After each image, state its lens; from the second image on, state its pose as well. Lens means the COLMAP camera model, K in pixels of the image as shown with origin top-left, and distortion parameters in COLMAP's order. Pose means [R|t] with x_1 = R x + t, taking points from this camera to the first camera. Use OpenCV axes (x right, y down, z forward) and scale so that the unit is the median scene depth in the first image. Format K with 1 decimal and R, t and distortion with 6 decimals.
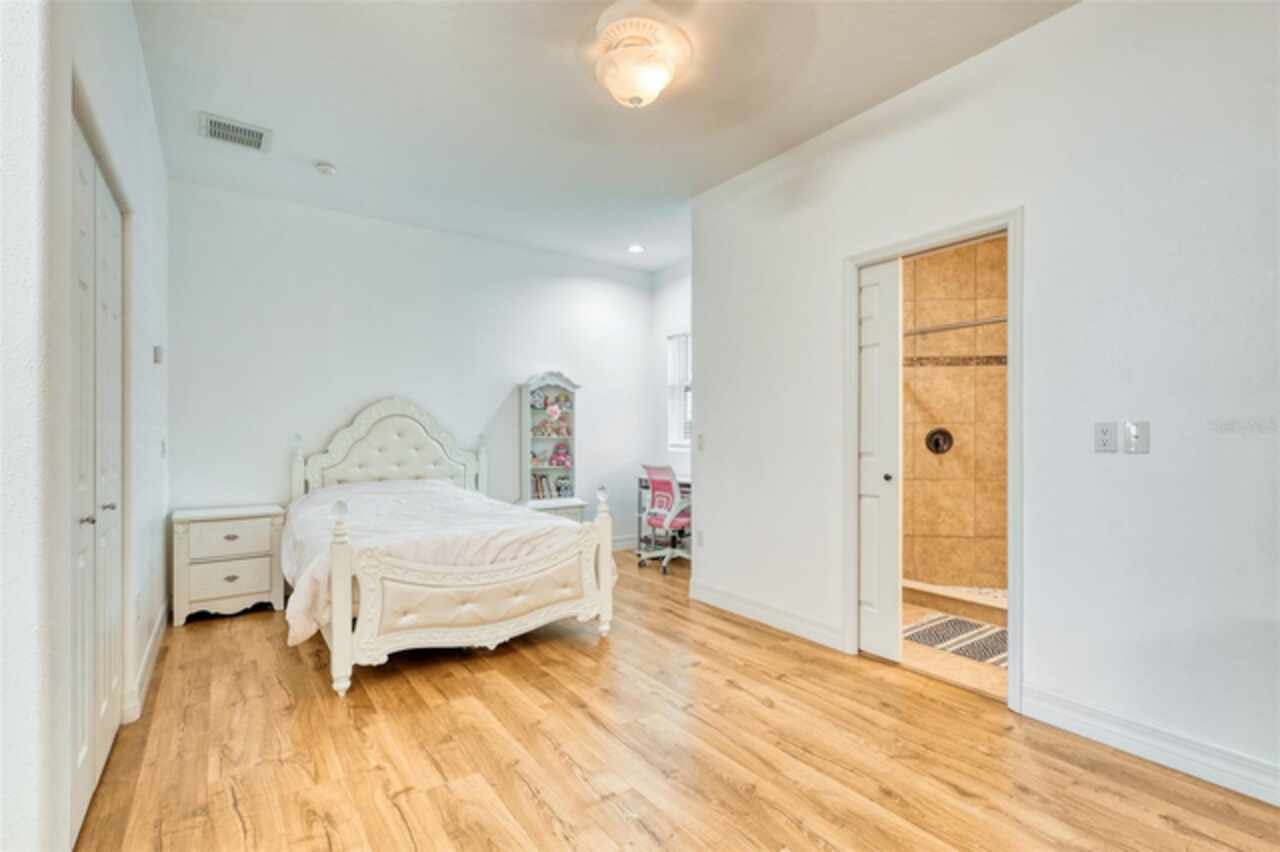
lens RADIAL K [[592.3, 0, 640.4], [0, 592.3, 433.1], [0, 0, 1]] dist [-0.003417, 0.000592]
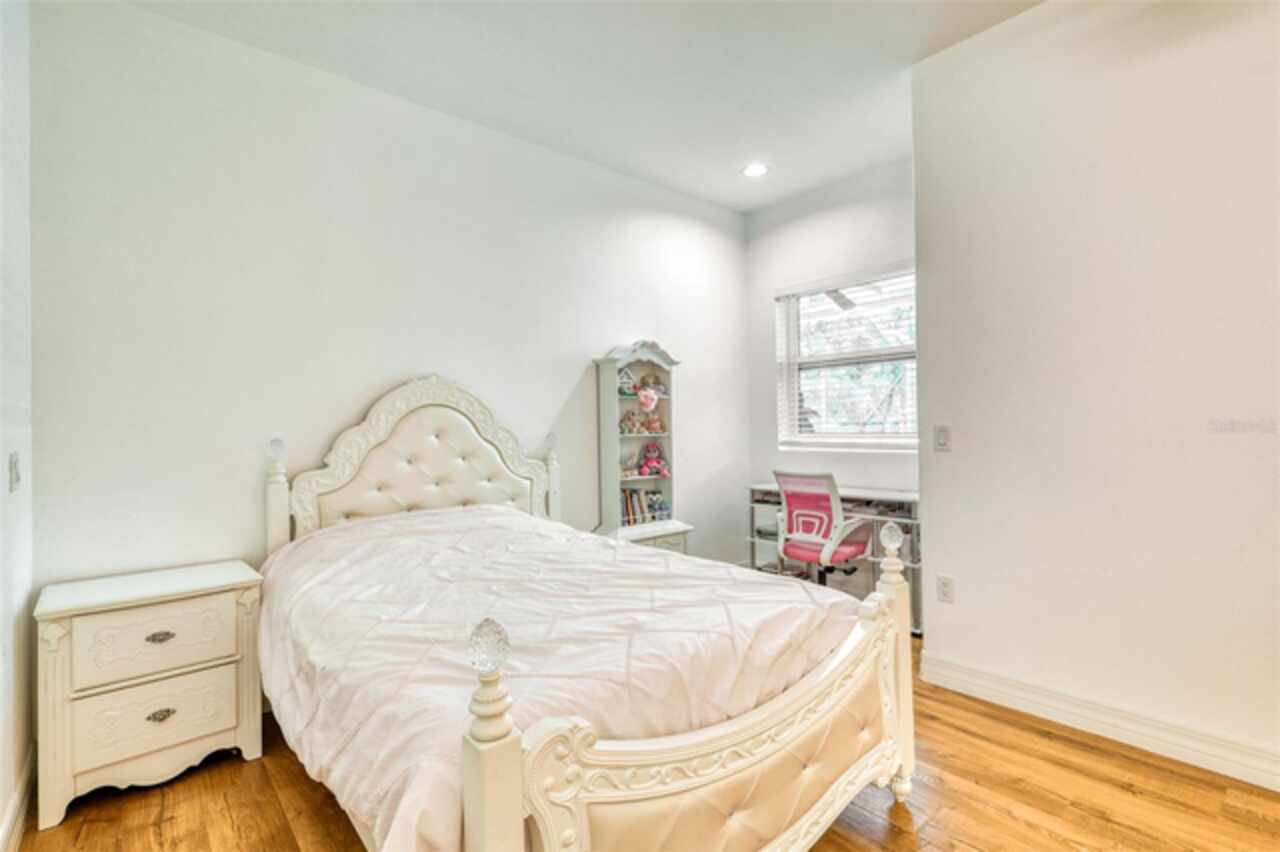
lens RADIAL K [[592.3, 0, 640.4], [0, 592.3, 419.2], [0, 0, 1]] dist [-0.003417, 0.000592]
pose [[0.995623, -0.016177, 0.092045, -0.234779], [0.017537, 0.999748, -0.013992, -0.002129], [-0.091795, 0.015545, 0.995657, 0.326782]]
